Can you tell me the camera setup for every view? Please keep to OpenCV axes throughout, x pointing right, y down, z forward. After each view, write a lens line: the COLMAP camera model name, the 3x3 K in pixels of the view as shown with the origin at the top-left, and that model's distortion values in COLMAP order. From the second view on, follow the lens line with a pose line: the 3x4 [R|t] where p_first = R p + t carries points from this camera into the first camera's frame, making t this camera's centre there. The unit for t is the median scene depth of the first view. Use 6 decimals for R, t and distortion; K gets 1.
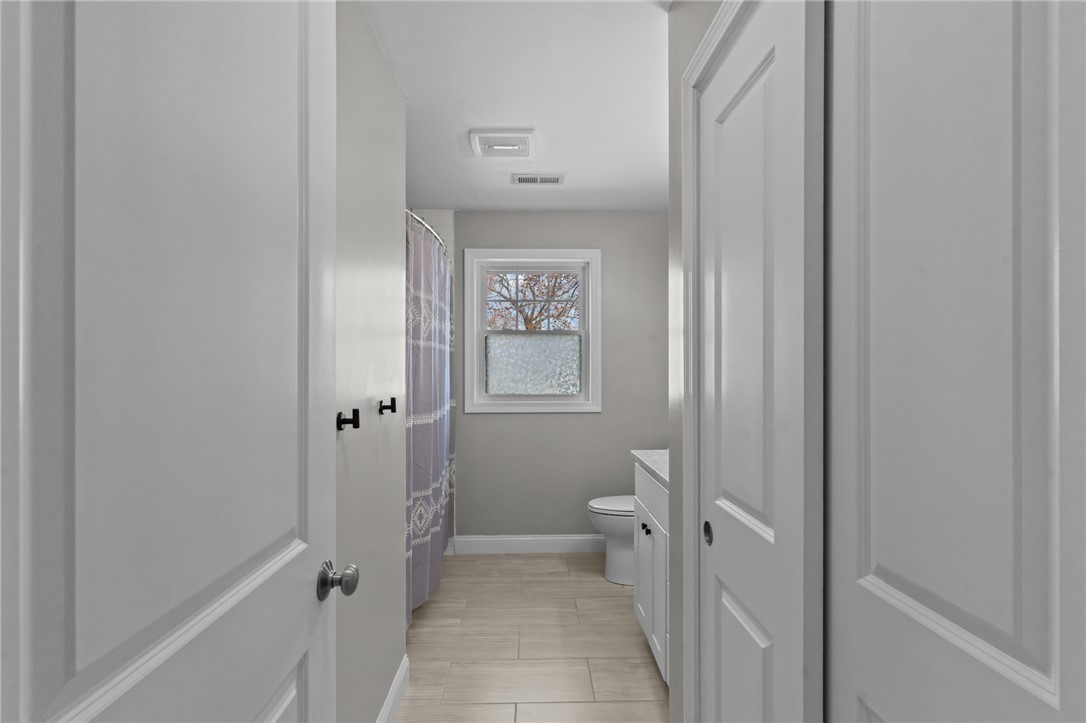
lens RADIAL K [[529.8, 0, 543.0], [0, 529.8, 361.5], [0, 0, 1]] dist [0.001367, 0.000106]
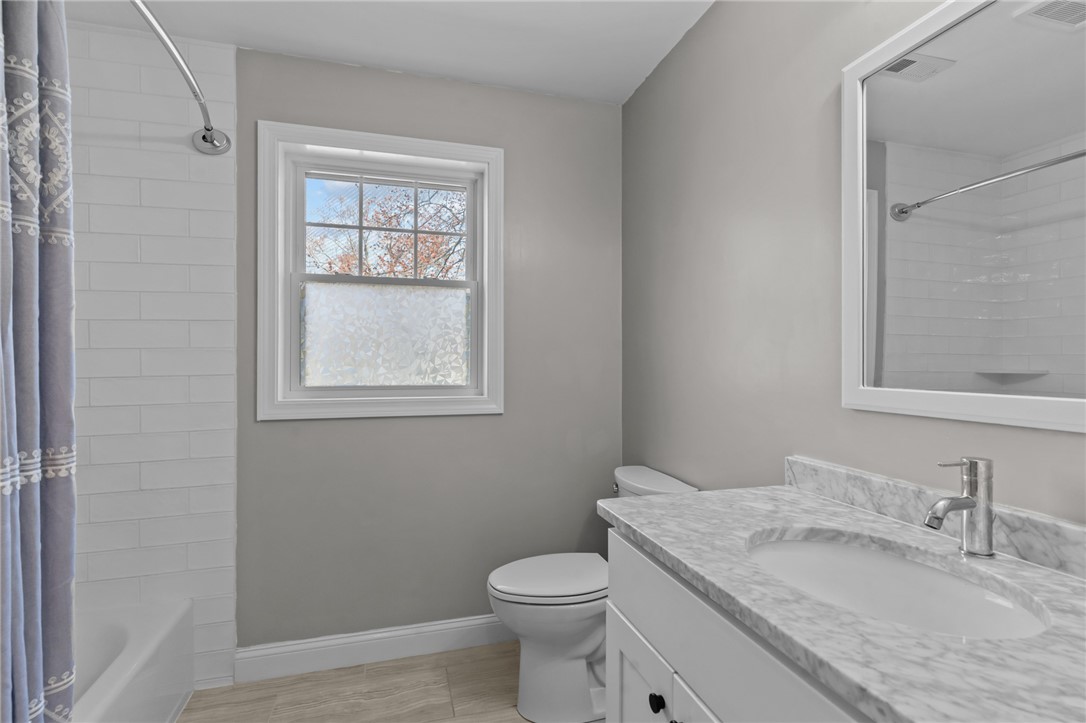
lens RADIAL K [[516.2, 0, 547.3], [0, 516.2, 360.3], [0, 0, 1]] dist [-0.008061, 0.000388]
pose [[0.966392, 0.003154, 0.257053, 0.005094], [-0.004977, 0.999967, 0.006442, 0.029497], [-0.257024, -0.007505, 0.966376, 0.403173]]
